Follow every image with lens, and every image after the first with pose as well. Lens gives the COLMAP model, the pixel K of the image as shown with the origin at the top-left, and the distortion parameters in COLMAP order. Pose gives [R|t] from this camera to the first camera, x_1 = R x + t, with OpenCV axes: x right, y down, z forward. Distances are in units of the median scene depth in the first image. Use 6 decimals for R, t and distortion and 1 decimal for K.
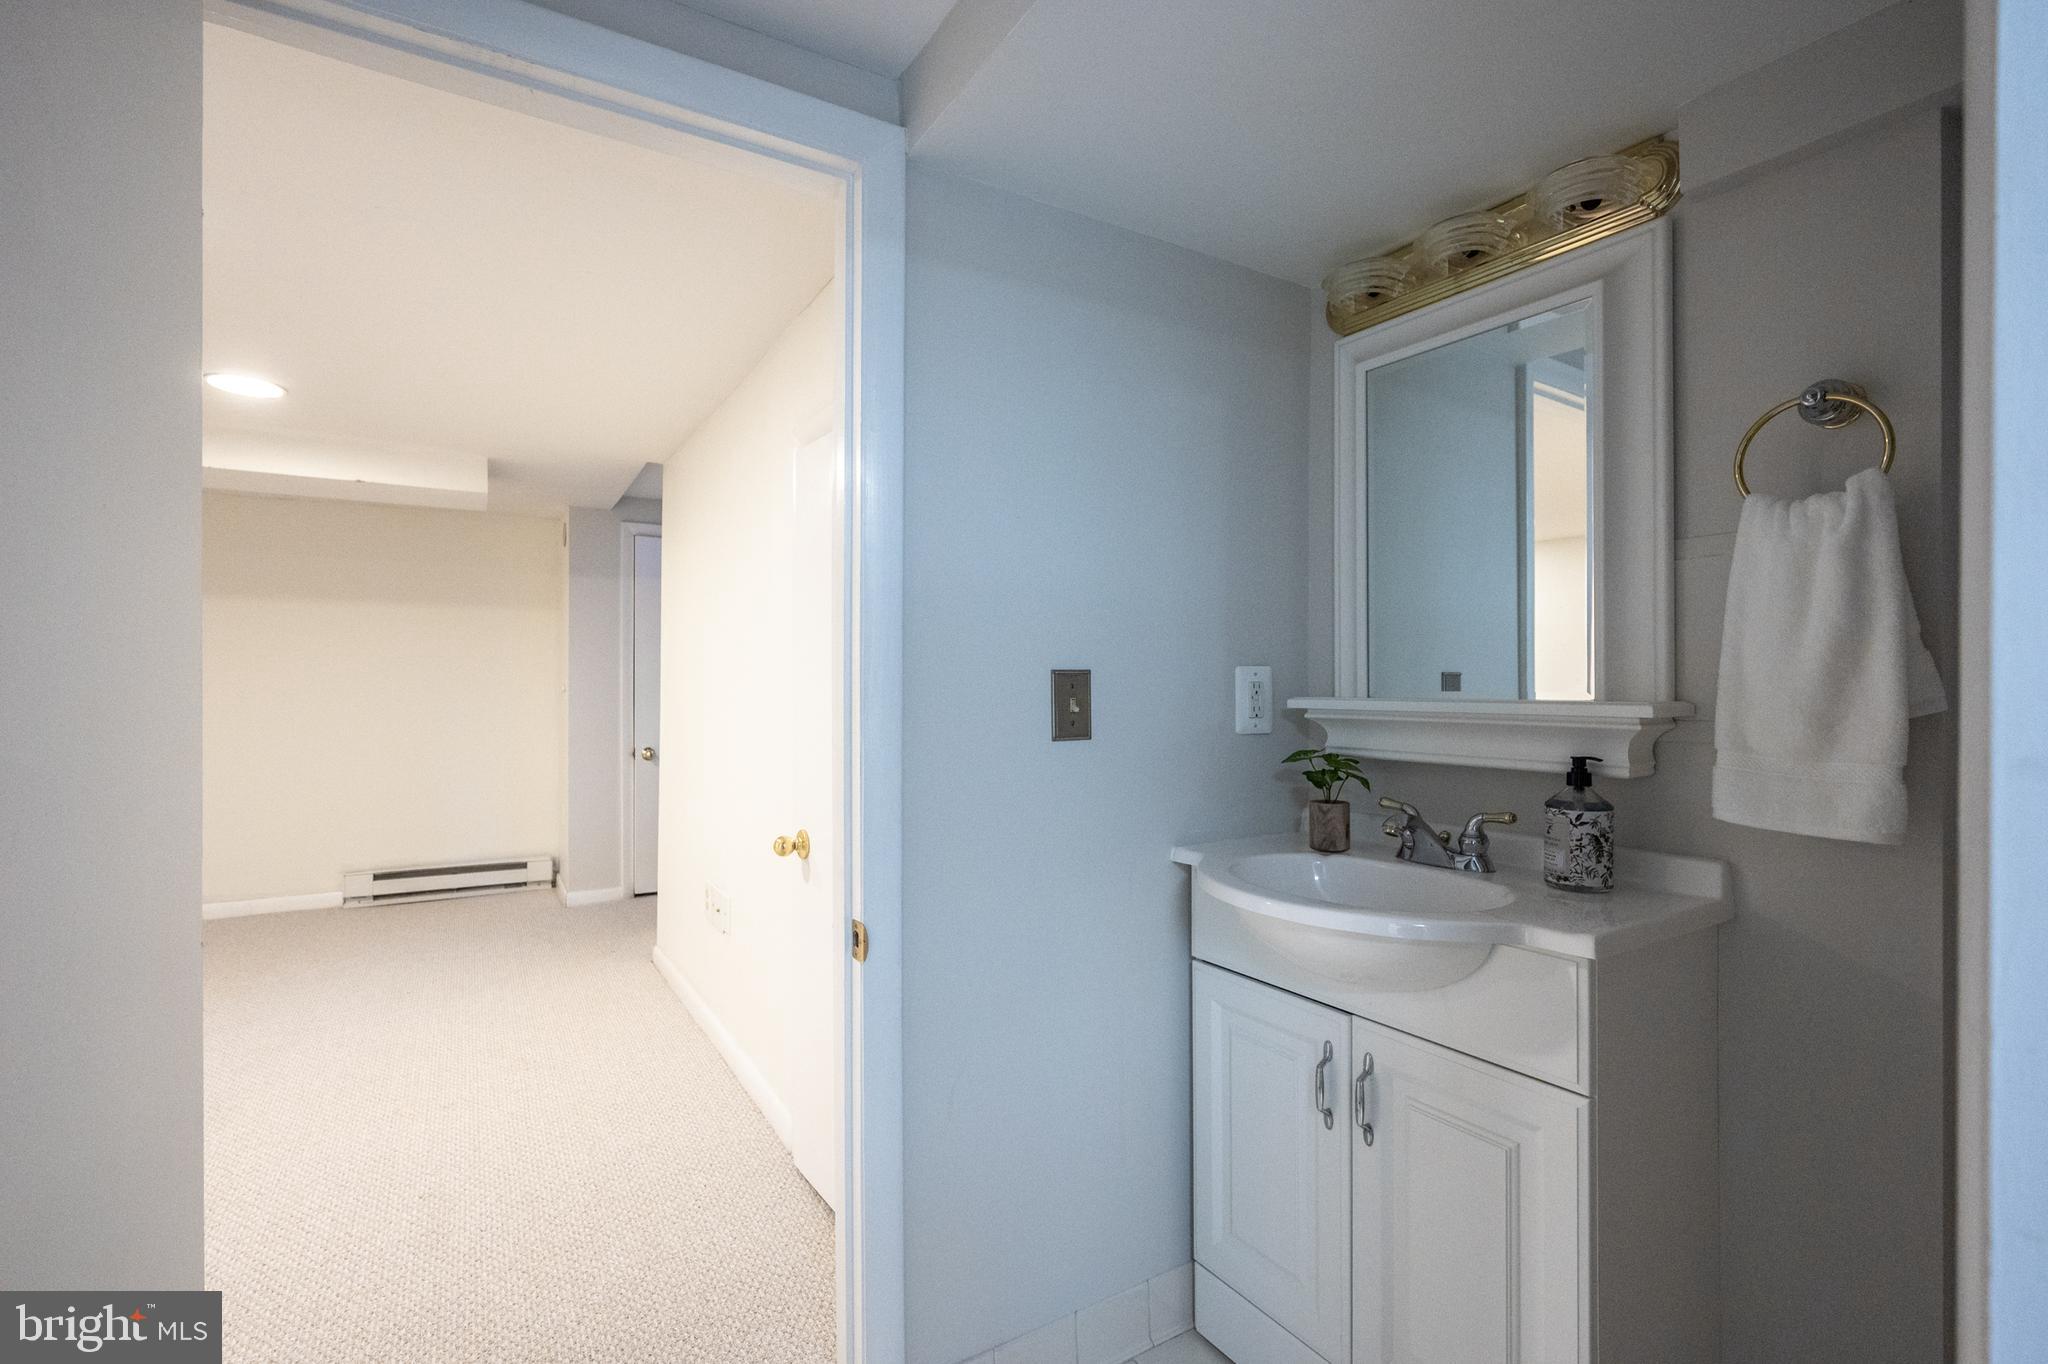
lens RADIAL K [[898.1, 0, 1027.8], [0, 898.1, 680.8], [0, 0, 1]] dist [-0.002056, 0.000017]
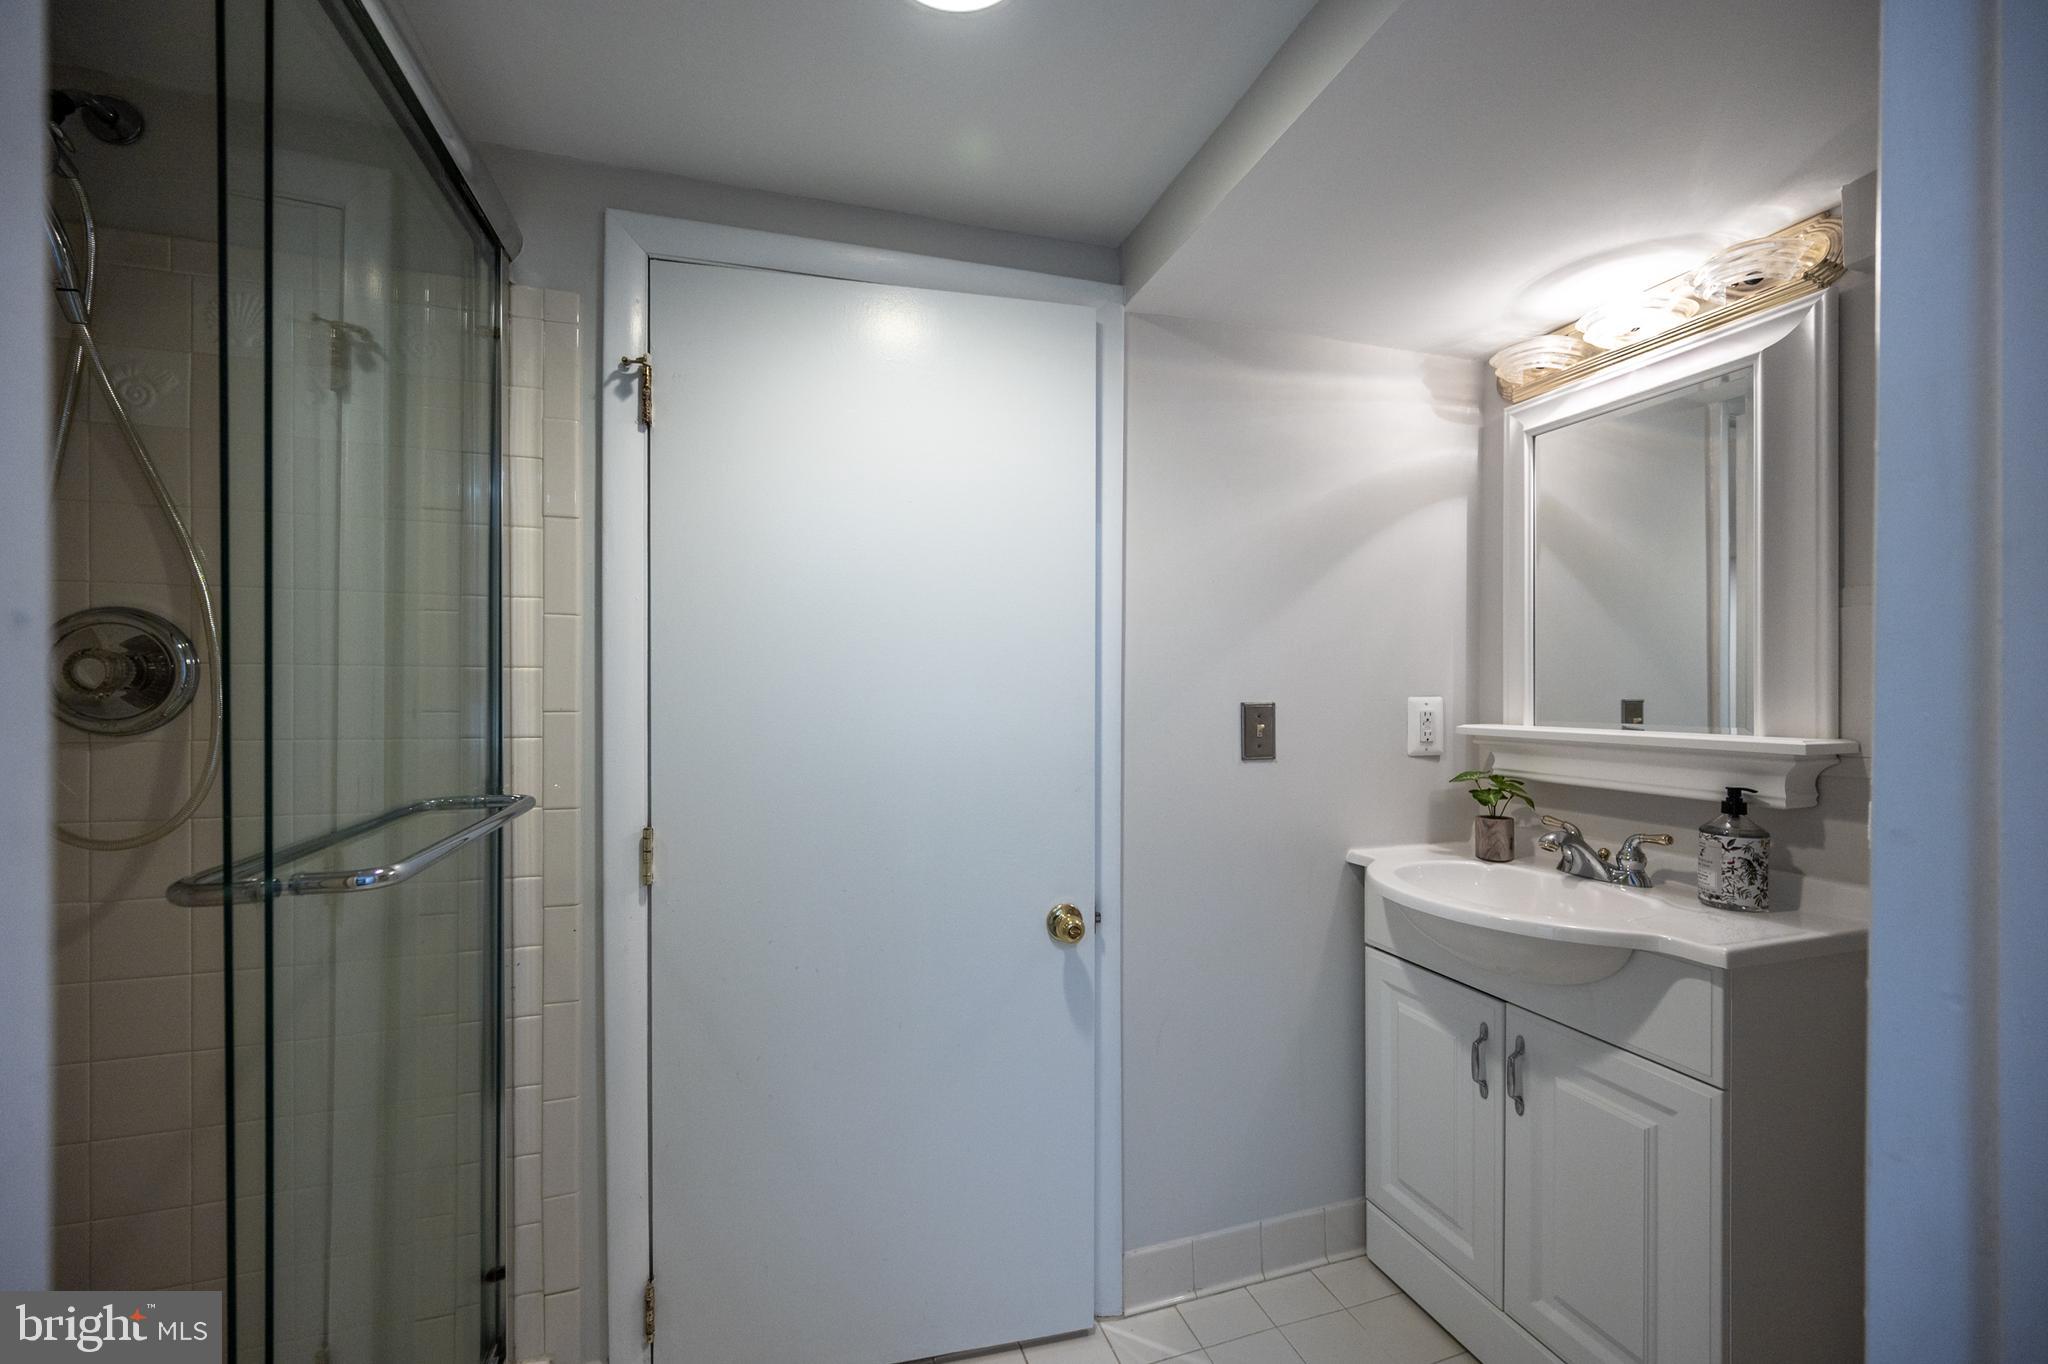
lens RADIAL K [[836.6, 0, 1023.7], [0, 836.6, 681.5], [0, 0, 1]] dist [0.002805, 0.000185]
pose [[0.967726, 0.000107, -0.252003, 0.028504], [-0.000109, 1.000000, 0.000005, -0.044388], [0.252003, 0.000022, 0.967726, -0.211290]]
